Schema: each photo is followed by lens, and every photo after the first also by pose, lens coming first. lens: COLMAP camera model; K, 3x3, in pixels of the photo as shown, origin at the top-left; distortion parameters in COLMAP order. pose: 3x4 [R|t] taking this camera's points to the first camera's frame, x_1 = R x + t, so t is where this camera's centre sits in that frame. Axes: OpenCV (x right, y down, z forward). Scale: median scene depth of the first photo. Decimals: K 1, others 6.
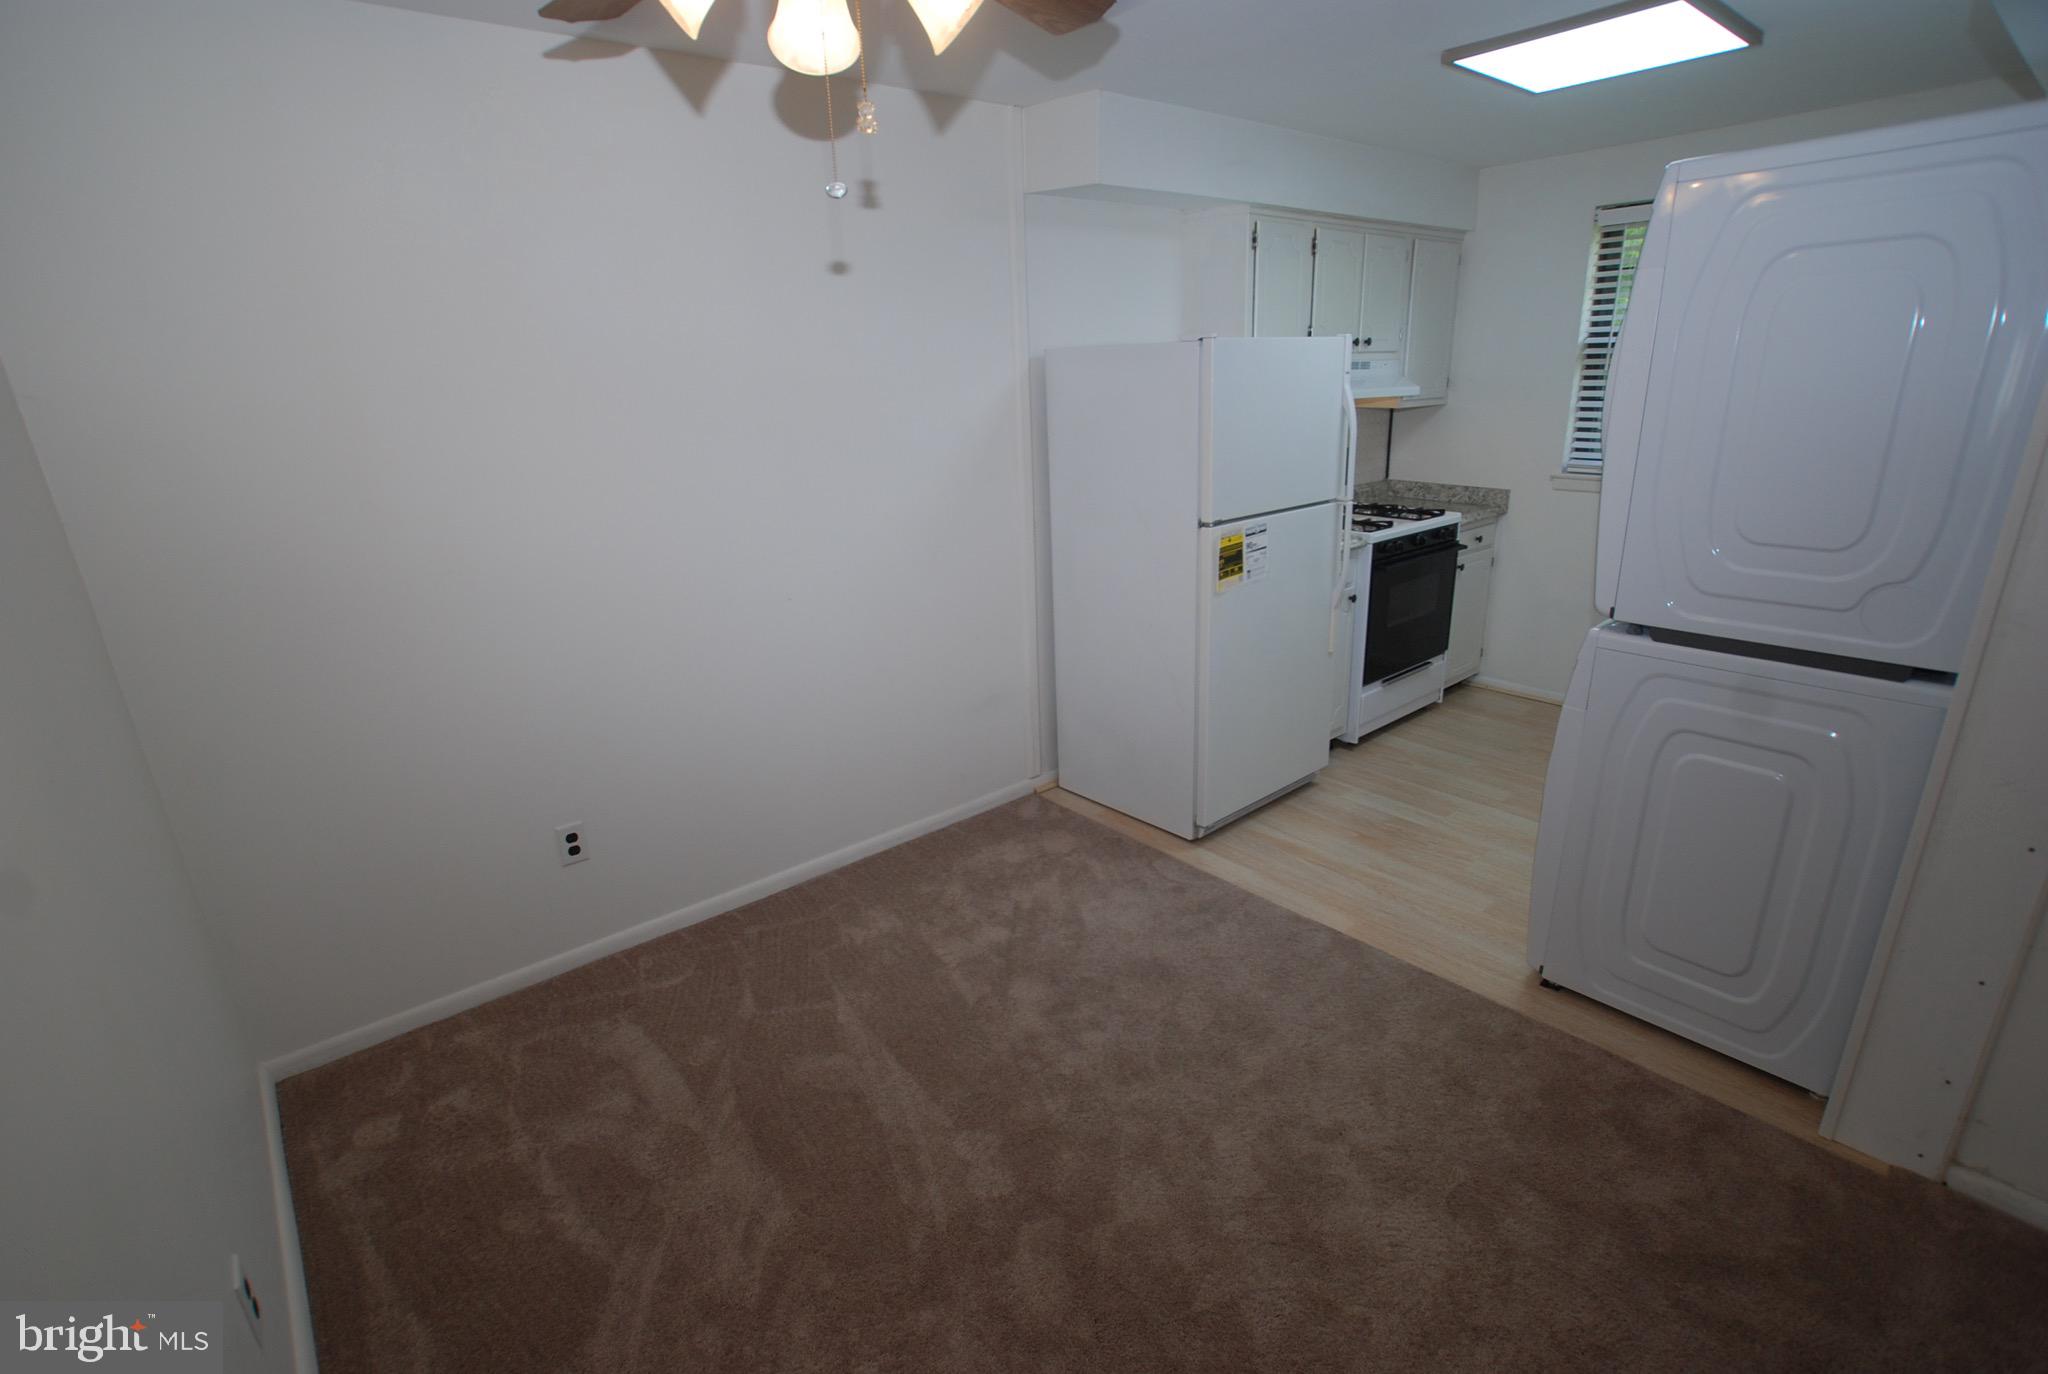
lens RADIAL K [[960.3, 0, 1024.0], [0, 960.3, 687.0], [0, 0, 1]] dist [-0.078772, 0.036150]
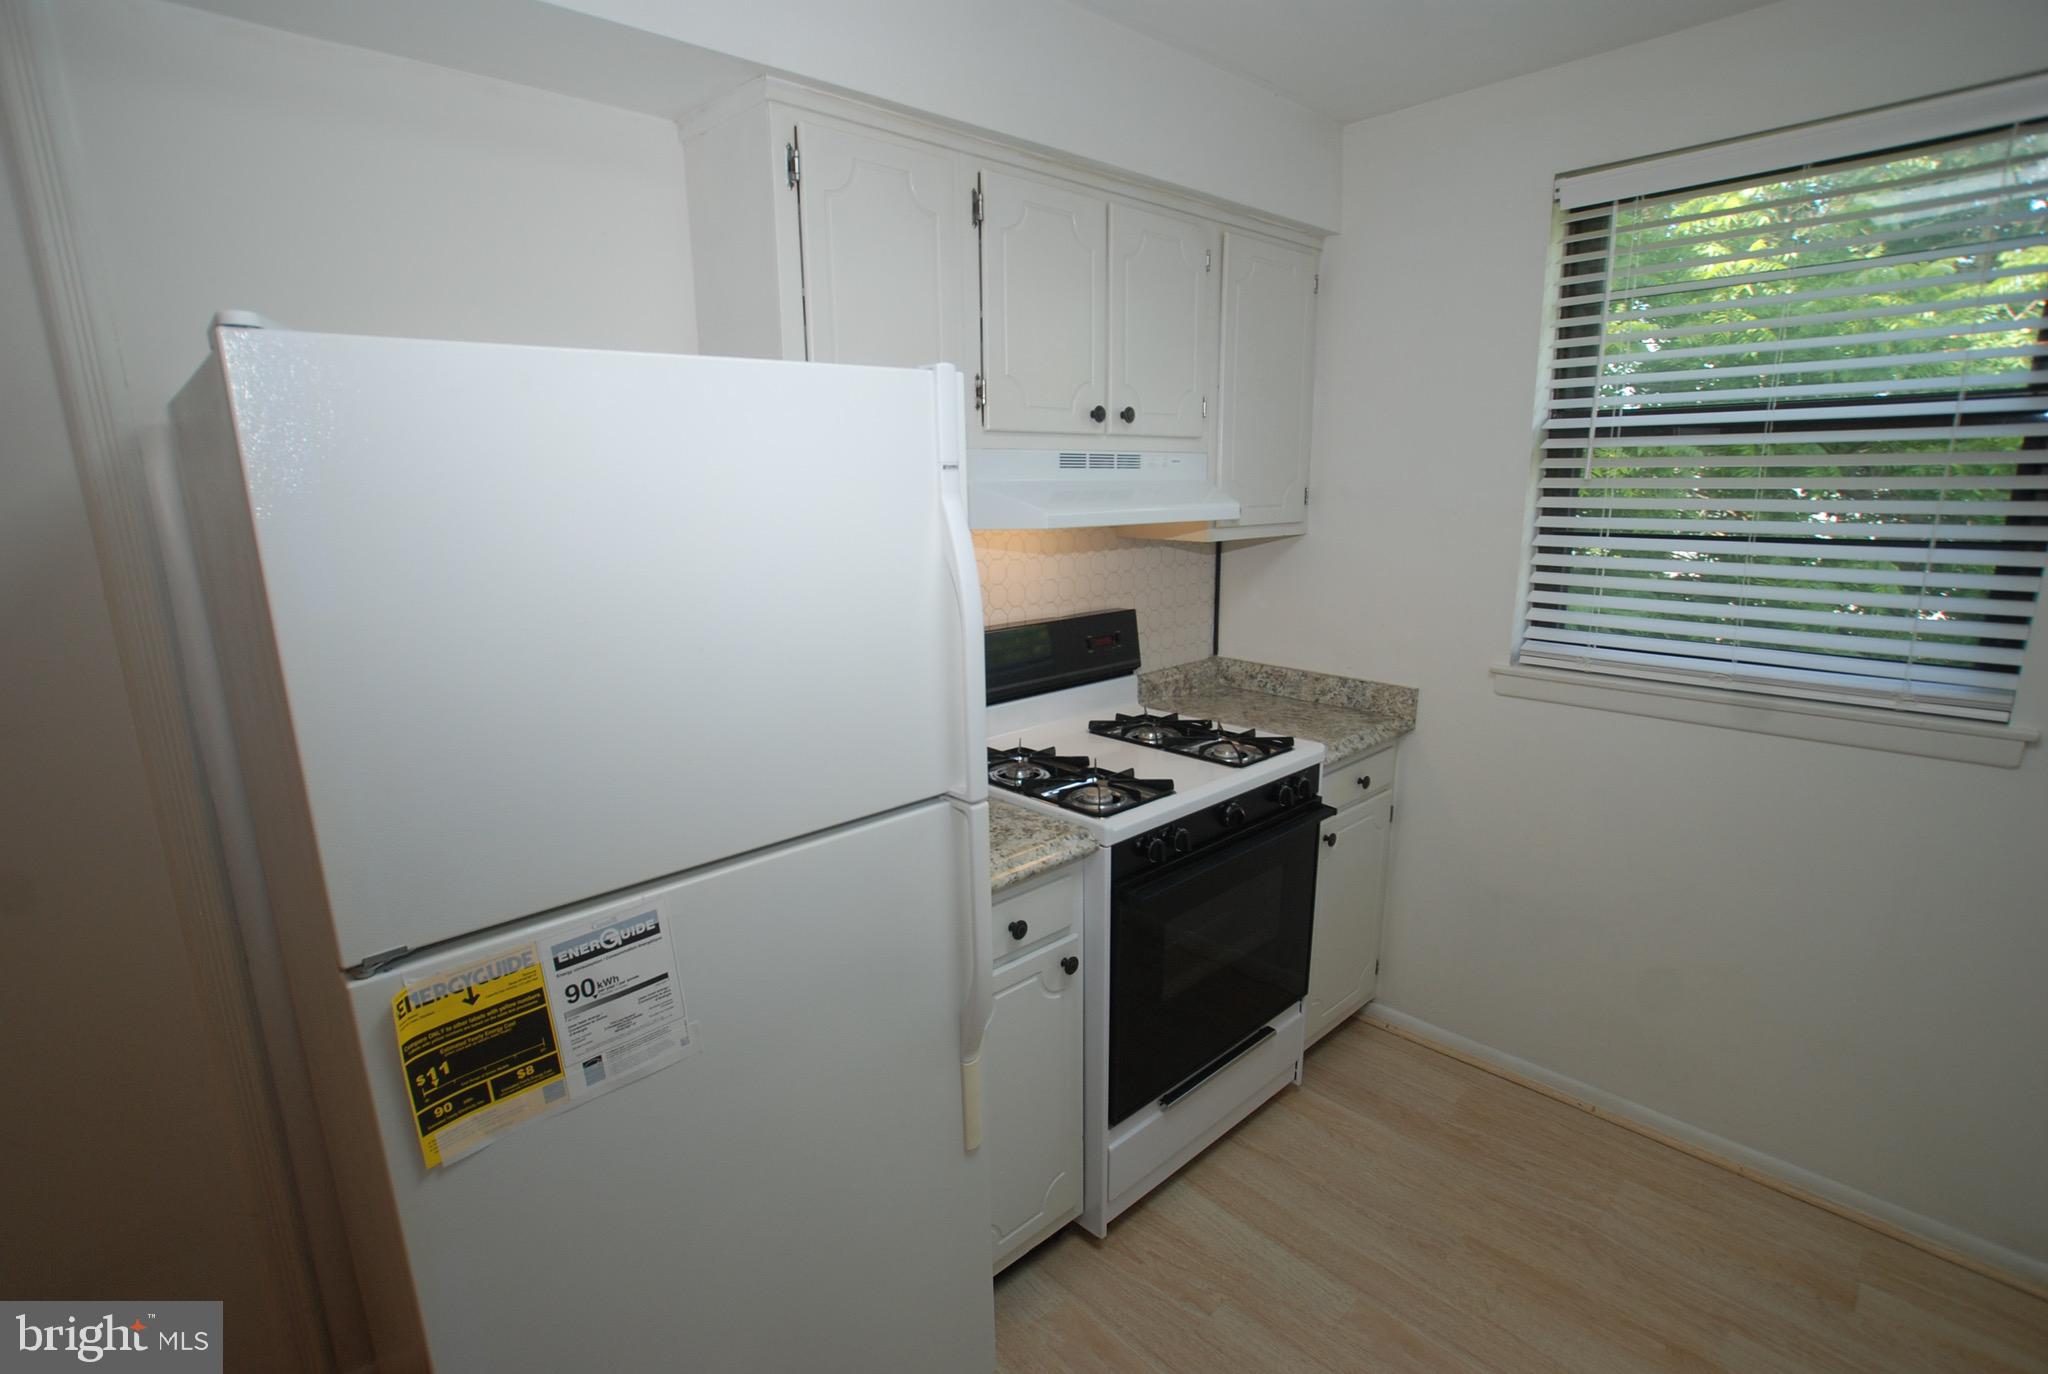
lens RADIAL K [[969.1, 0, 1024.0], [0, 969.1, 687.0], [0, 0, 1]] dist [-0.087857, 0.037062]
pose [[0.998152, 0.011765, 0.059616, 0.282880], [-0.005351, 0.994285, -0.106620, -0.167912], [-0.060530, 0.106104, 0.992511, 0.512022]]
